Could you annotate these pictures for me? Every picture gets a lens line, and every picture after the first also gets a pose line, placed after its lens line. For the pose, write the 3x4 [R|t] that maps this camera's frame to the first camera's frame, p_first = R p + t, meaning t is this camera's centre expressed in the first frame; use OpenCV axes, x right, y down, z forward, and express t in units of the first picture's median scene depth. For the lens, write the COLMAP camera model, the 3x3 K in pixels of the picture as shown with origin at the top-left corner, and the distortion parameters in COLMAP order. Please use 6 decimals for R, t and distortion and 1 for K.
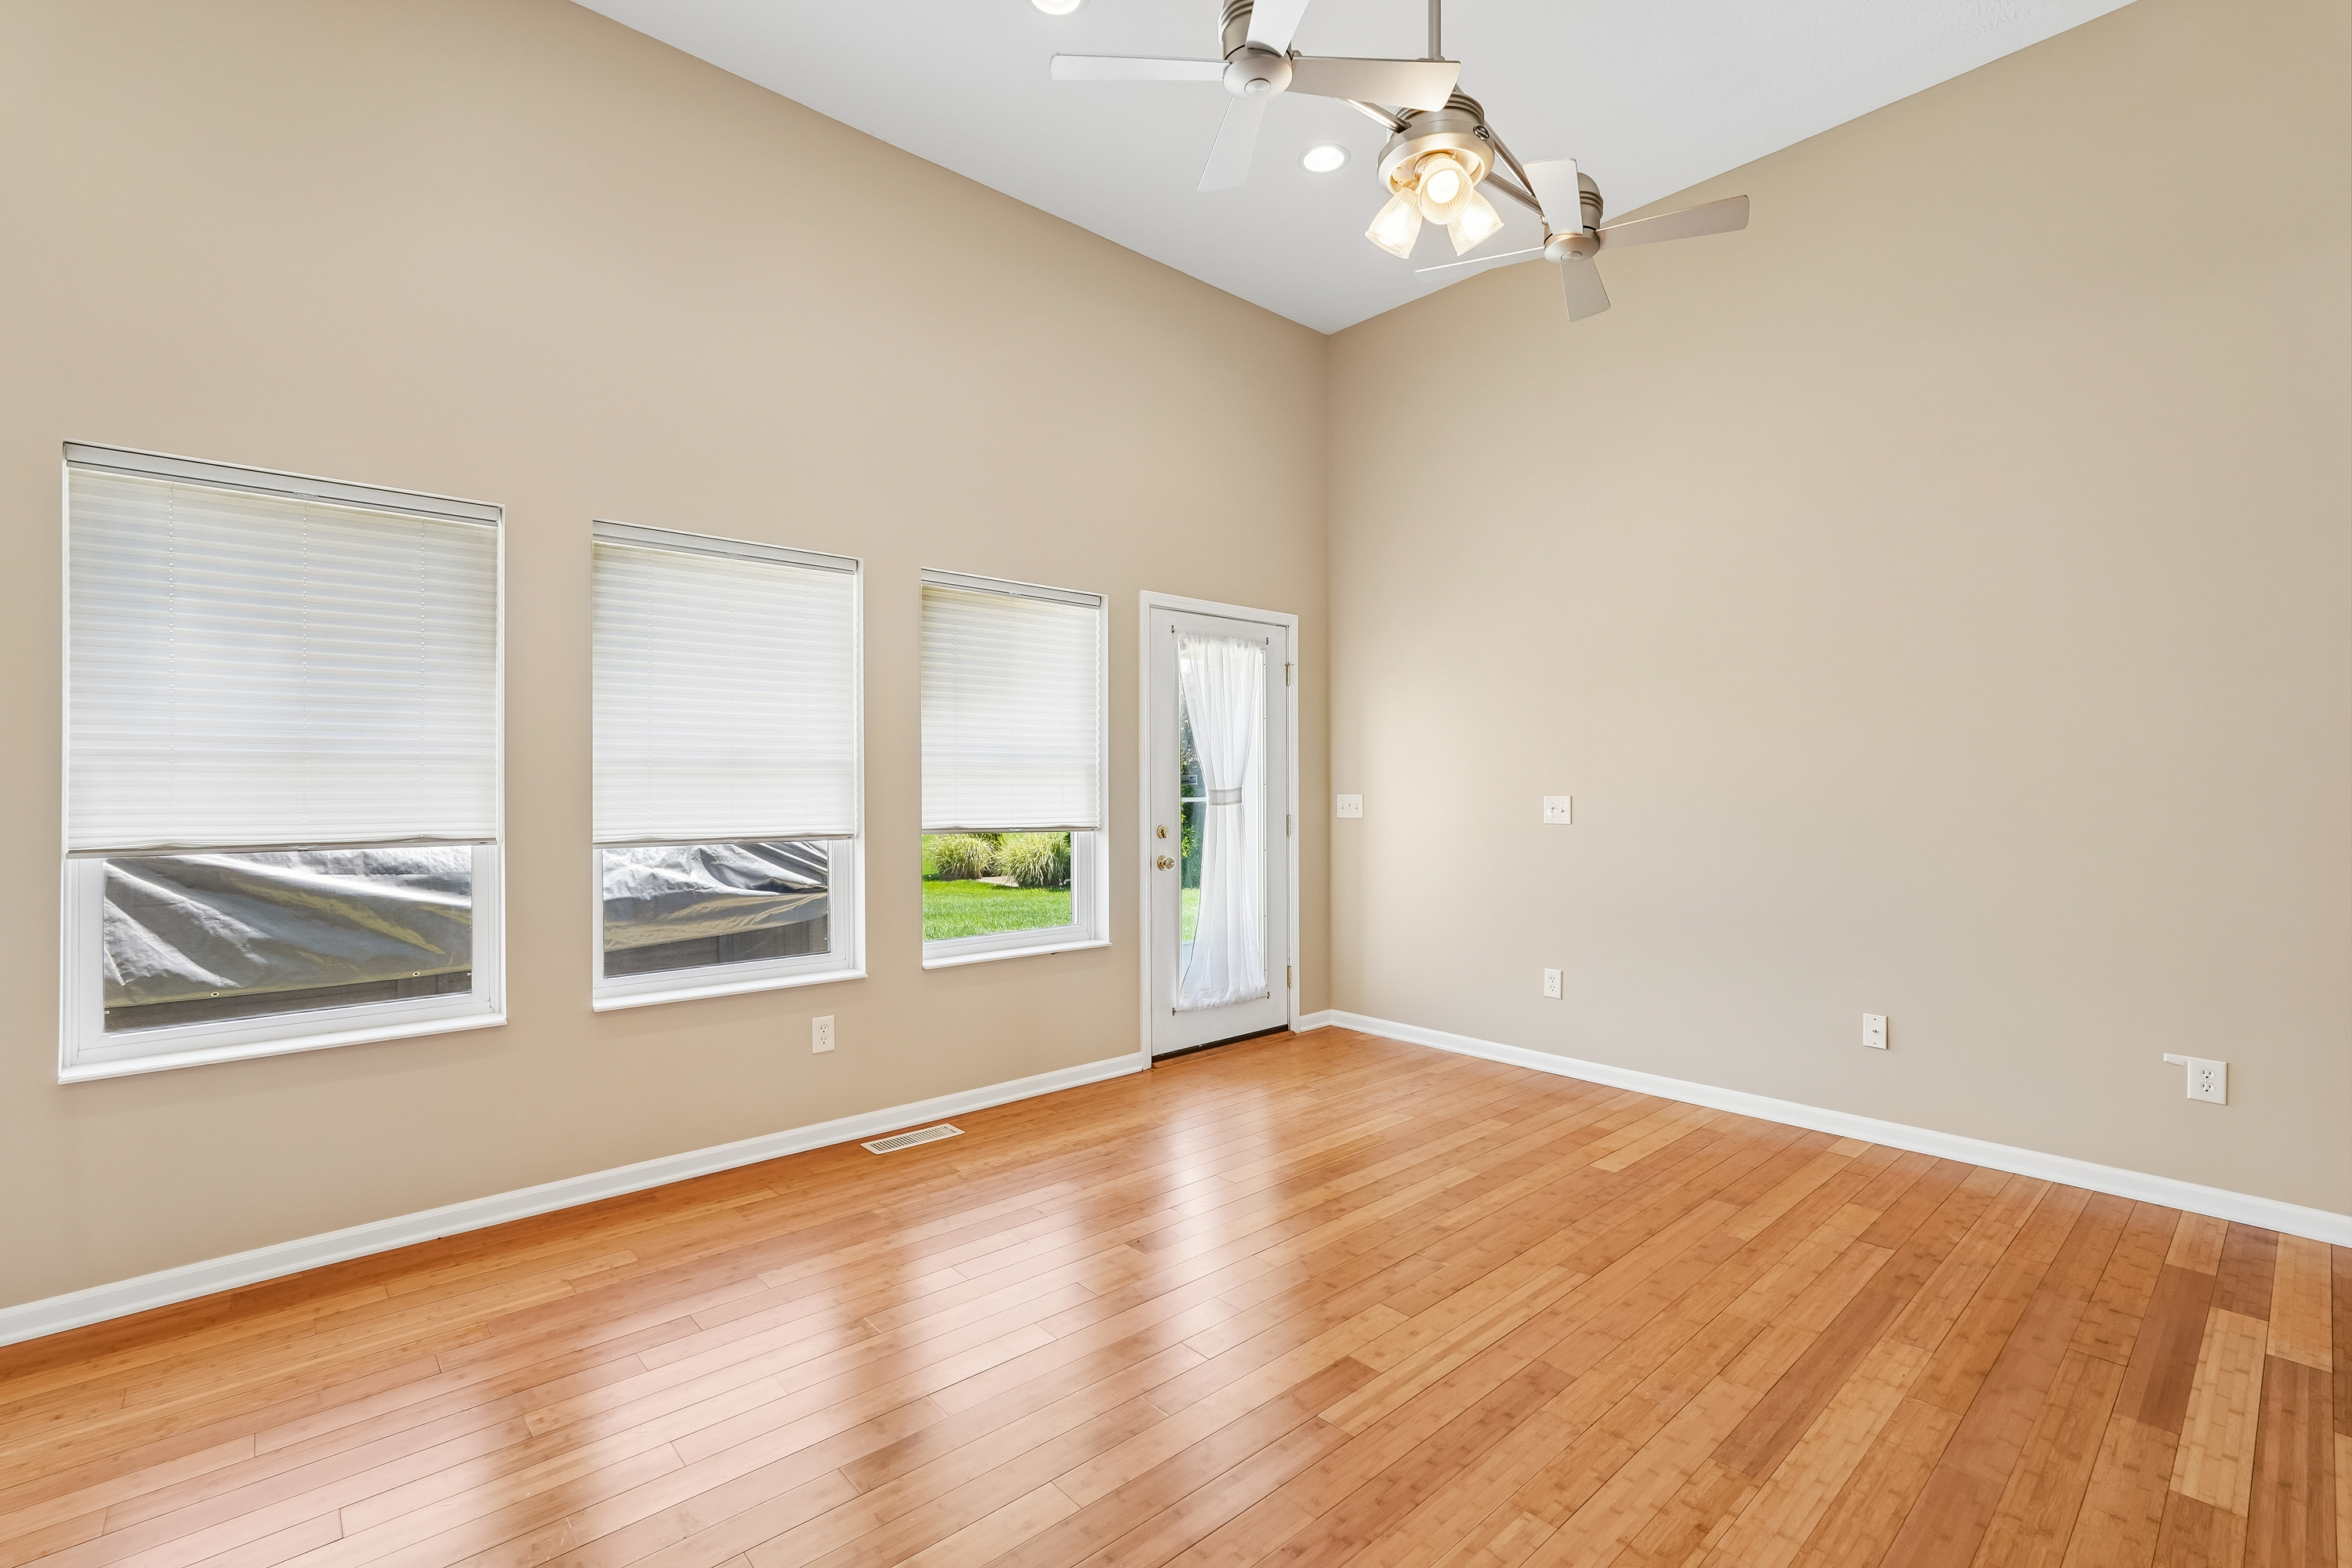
lens RADIAL K [[1035.6, 0, 1176.5], [0, 1035.6, 785.7], [0, 0, 1]] dist [-0.015493, 0.005875]
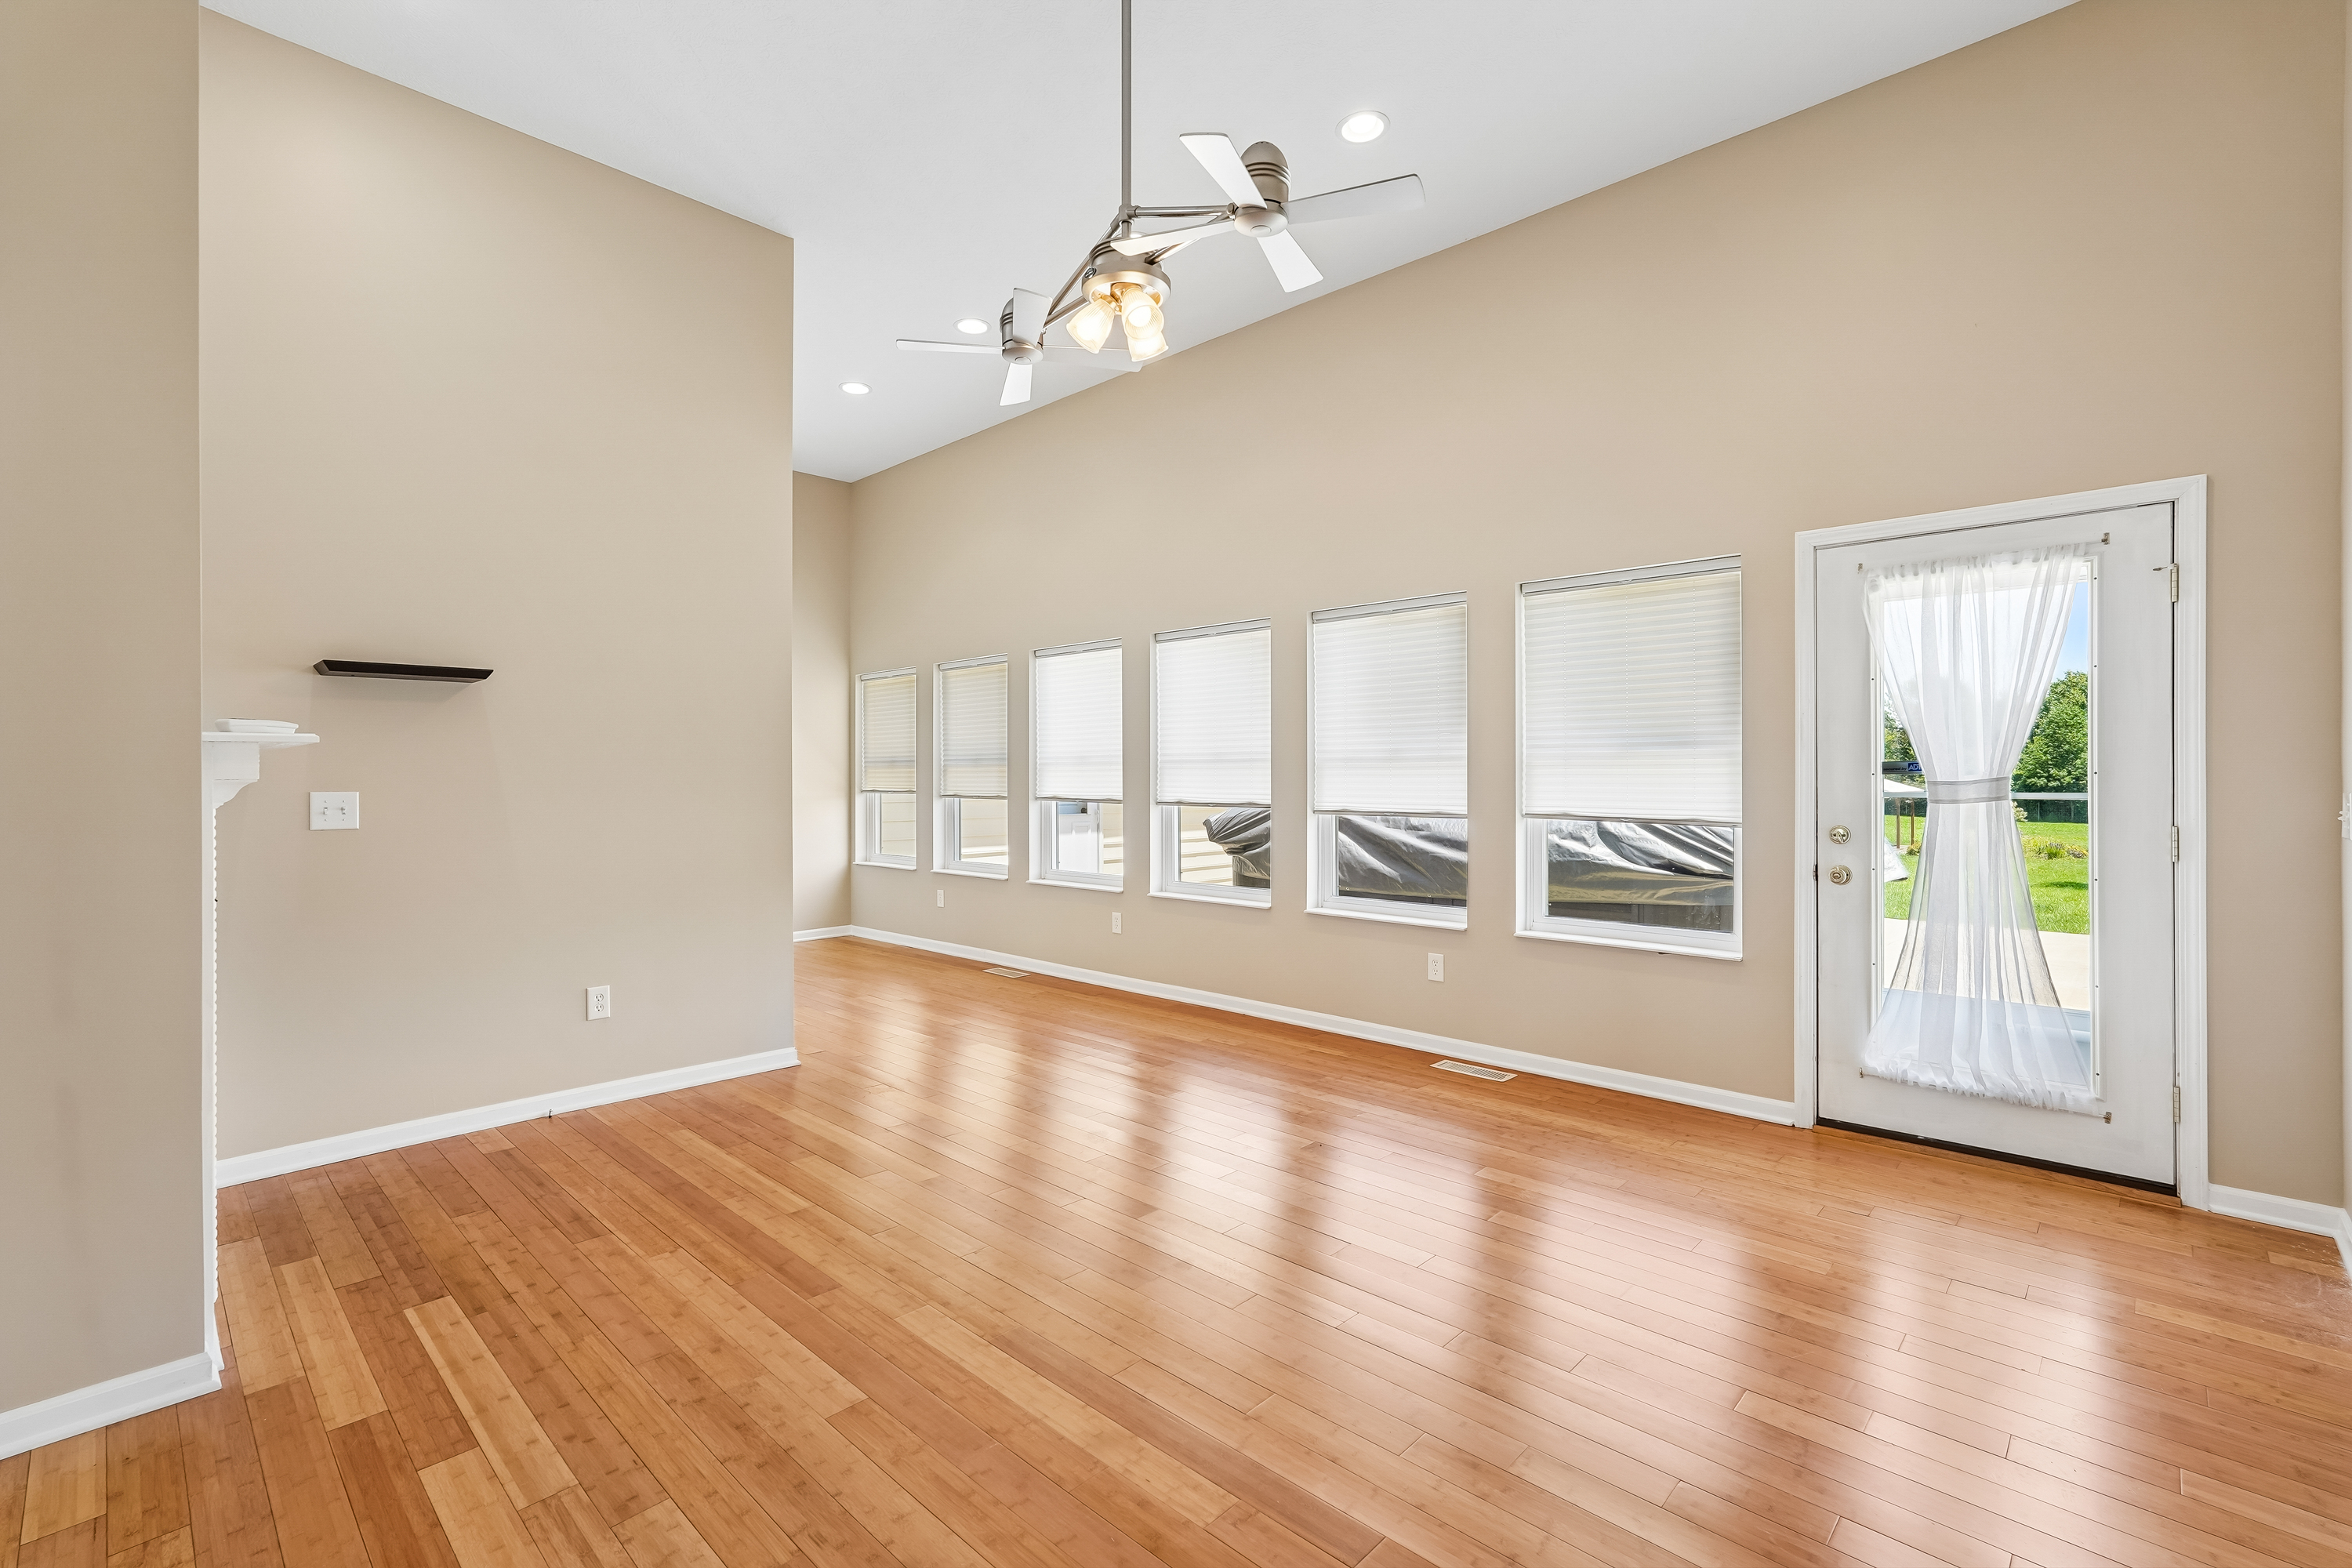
lens RADIAL K [[1035.6, 0, 1171.5], [0, 1035.6, 783.2], [0, 0, 1]] dist [-0.015493, 0.005875]
pose [[0.077357, 0.009974, -0.996954, 0.824777], [0.002879, 0.999944, 0.010228, -0.003628], [0.996999, -0.003661, 0.077323, 0.509615]]
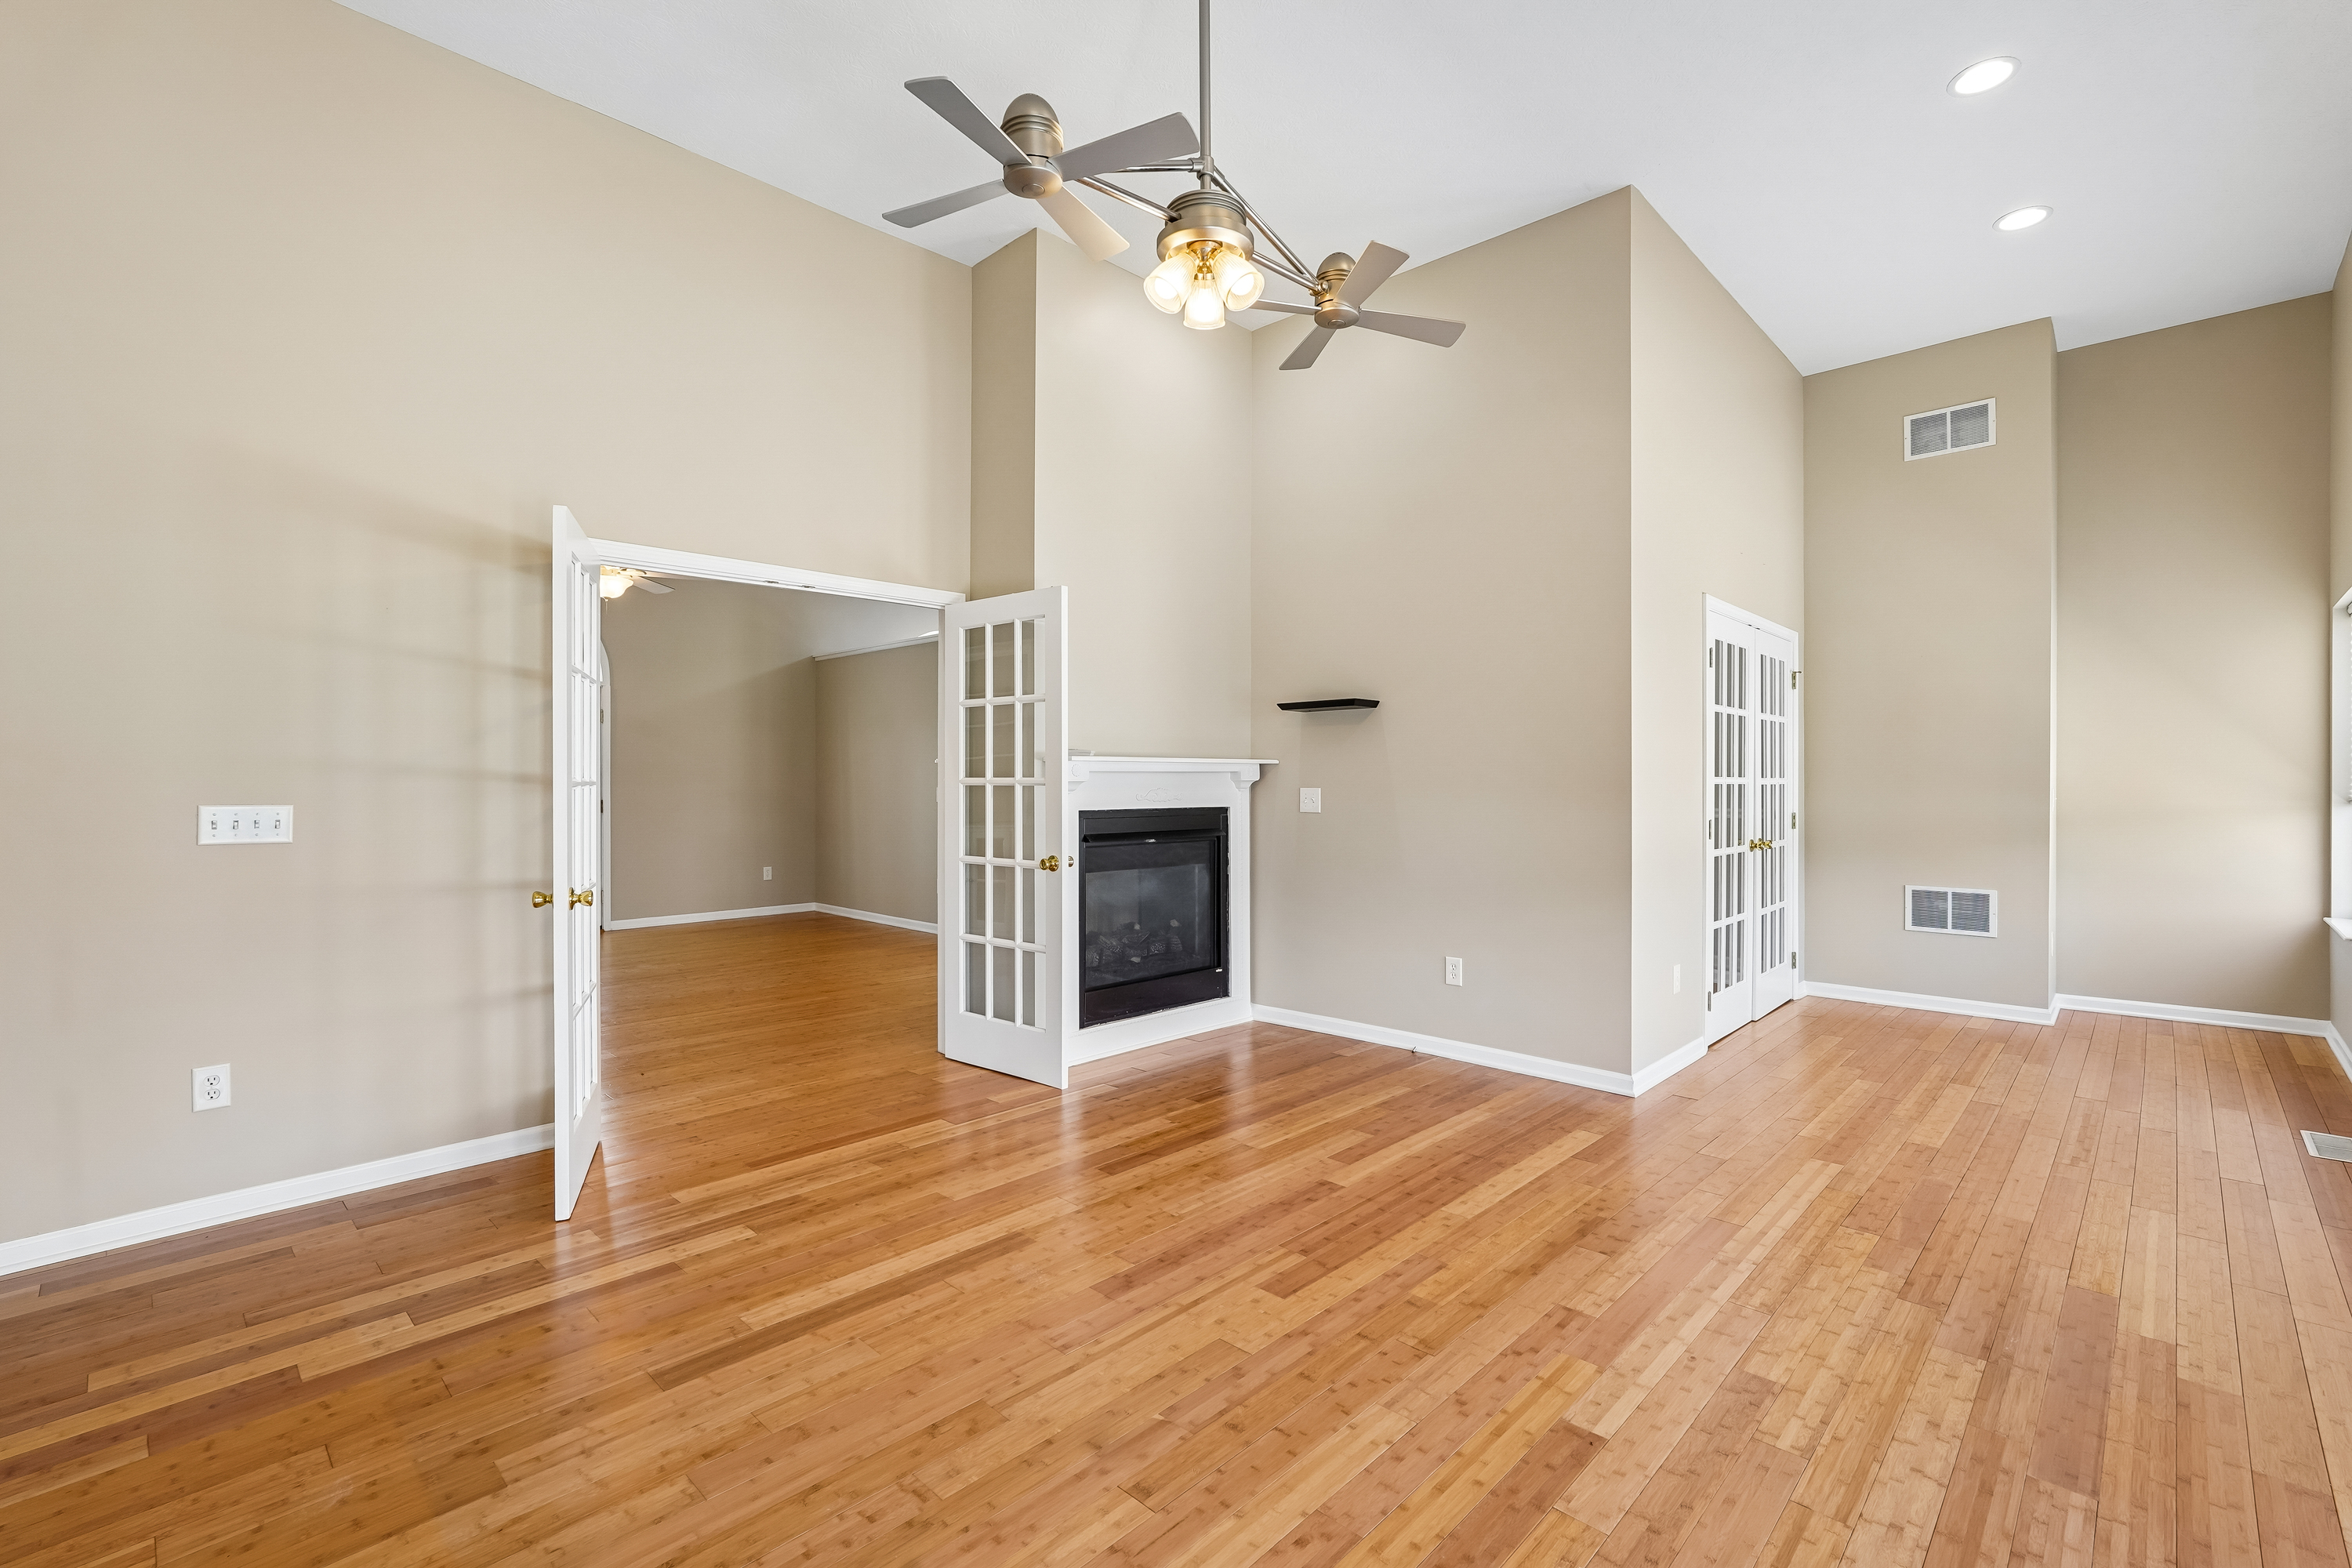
lens RADIAL K [[1035.6, 0, 1177.4], [0, 1035.6, 771.8], [0, 0, 1]] dist [-0.015493, 0.005875]
pose [[-0.997169, 0.004543, -0.075057, 0.199909], [0.005277, 0.999940, -0.009578, 0.001781], [0.075009, -0.009947, -0.997133, 1.163348]]
